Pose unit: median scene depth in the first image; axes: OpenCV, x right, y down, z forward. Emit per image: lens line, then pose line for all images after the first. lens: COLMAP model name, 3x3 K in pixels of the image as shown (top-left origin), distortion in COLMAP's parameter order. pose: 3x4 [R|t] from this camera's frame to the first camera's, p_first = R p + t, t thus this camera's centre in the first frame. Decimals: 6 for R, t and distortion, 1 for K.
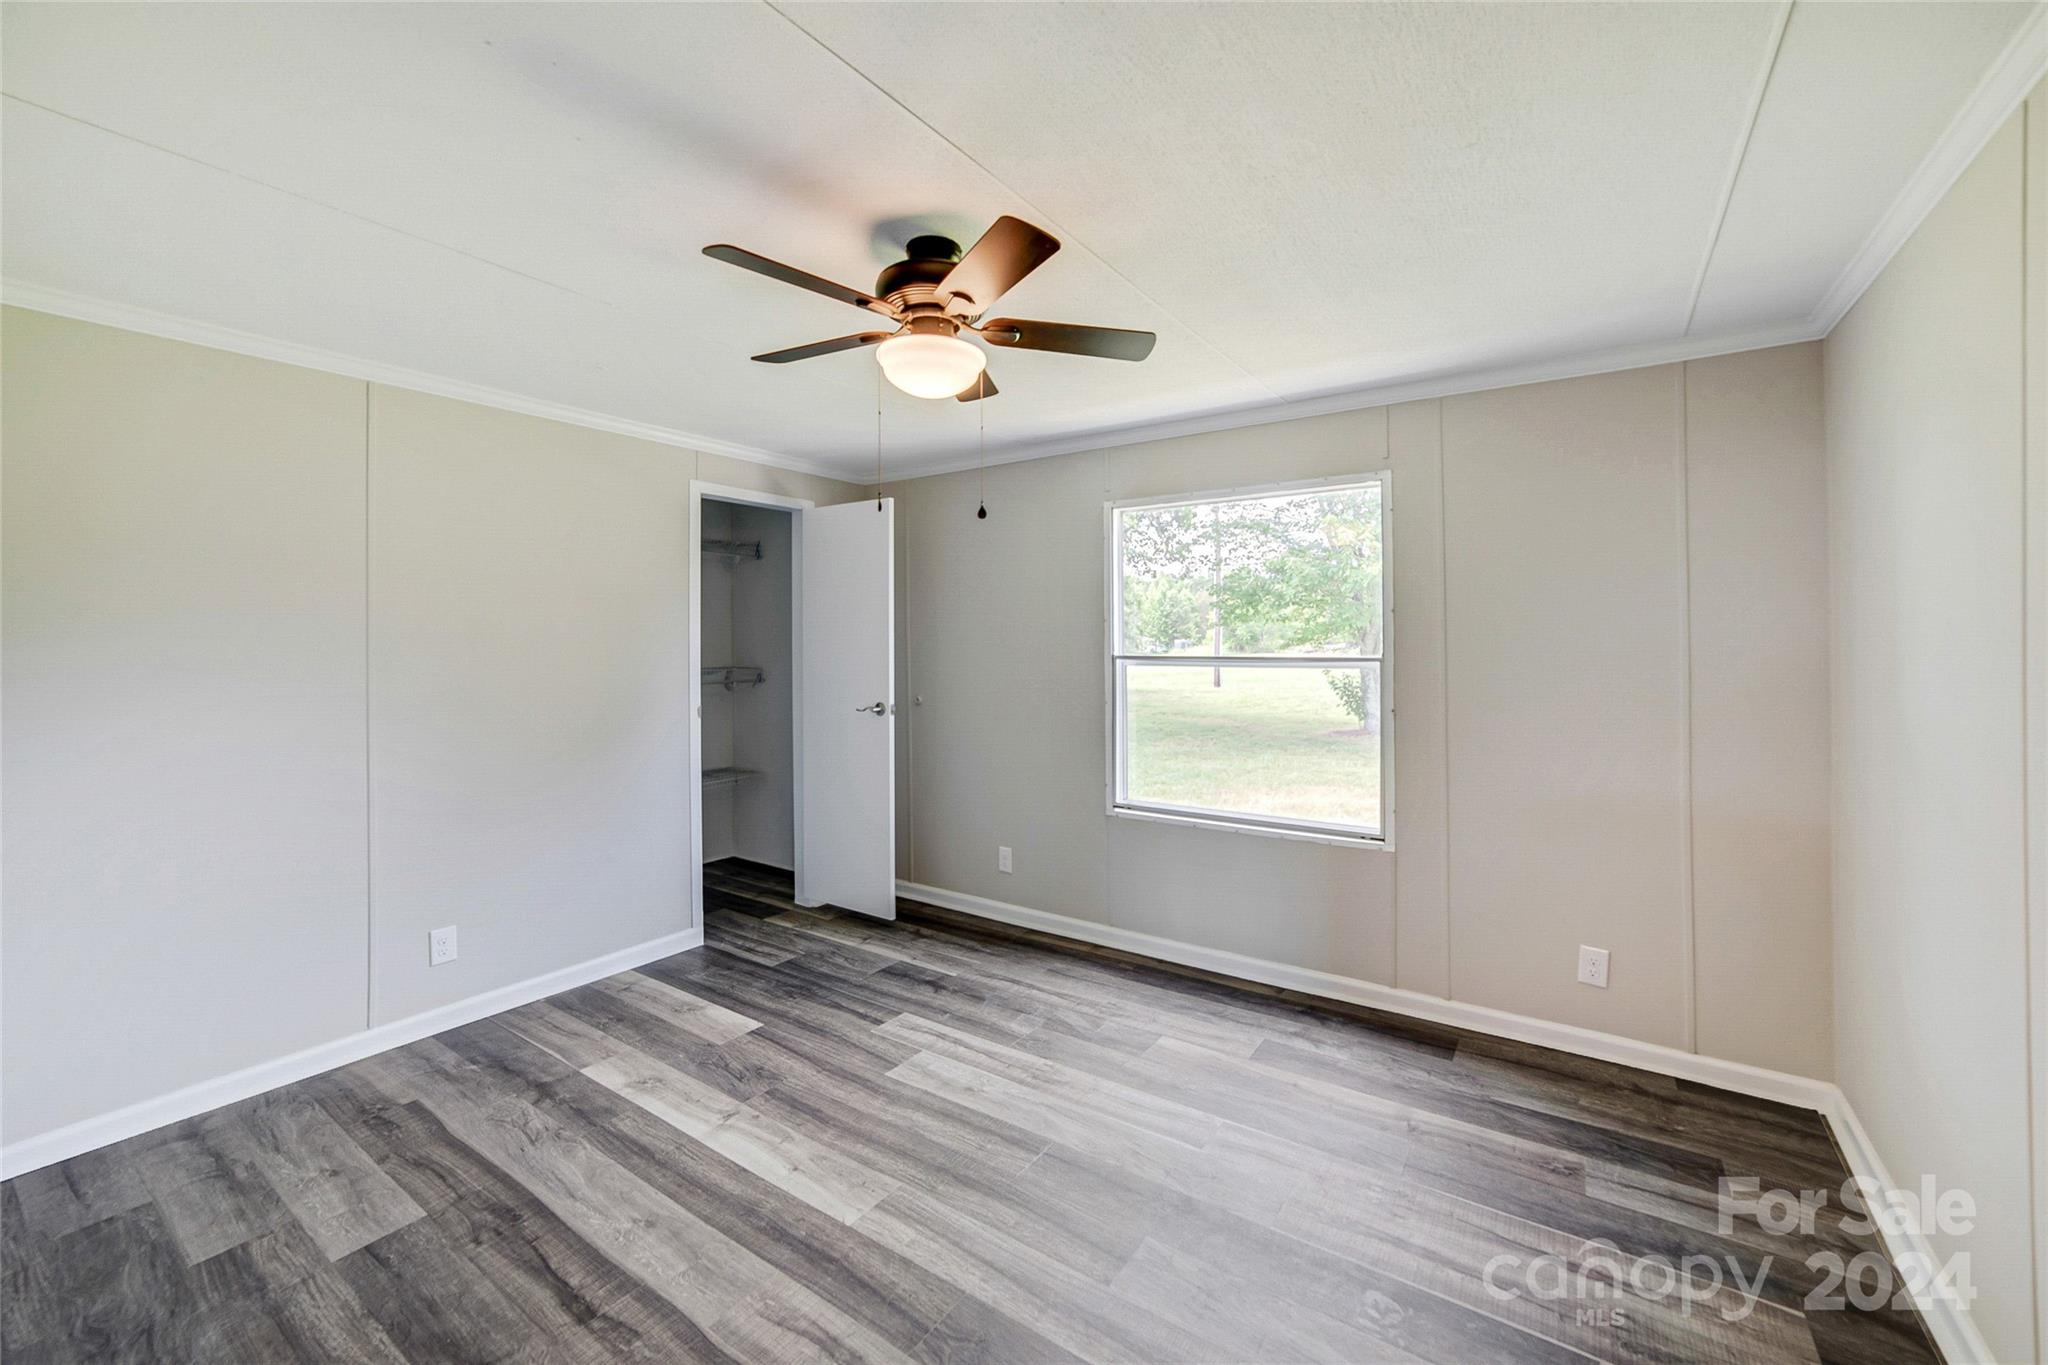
lens RADIAL K [[807.8, 0, 1022.6], [0, 807.8, 674.0], [0, 0, 1]] dist [-0.040338, 0.016093]
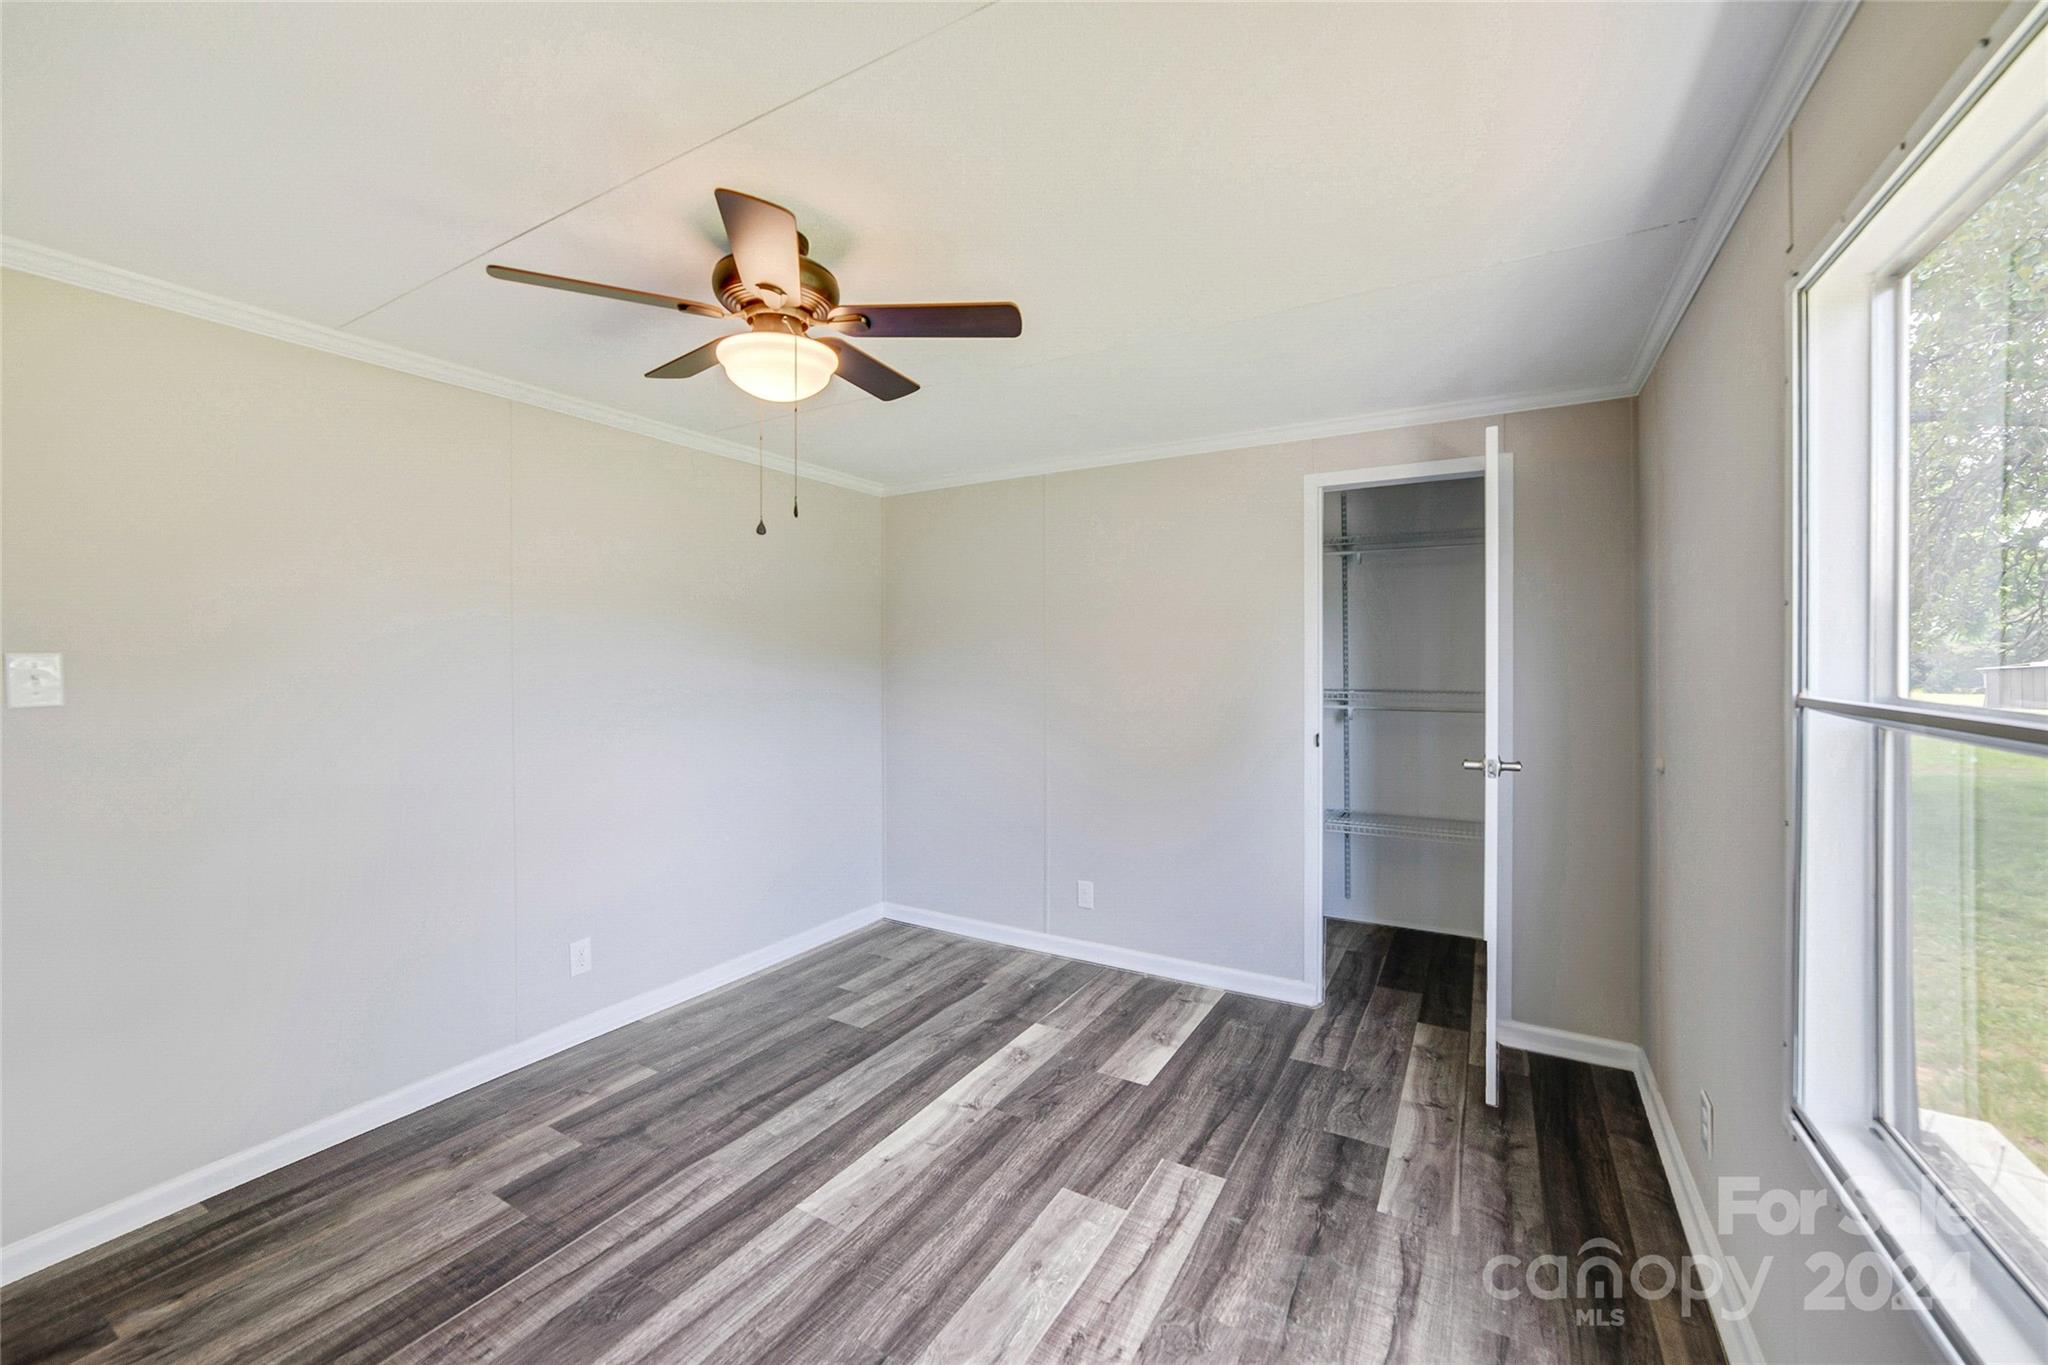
lens RADIAL K [[807.8, 0, 1022.6], [0, 807.8, 674.0], [0, 0, 1]] dist [-0.040338, 0.016093]
pose [[0.071606, 0.010657, -0.997376, 0.590826], [-0.033330, 0.999410, 0.008285, -0.027803], [0.996876, 0.032650, 0.071919, 0.826922]]
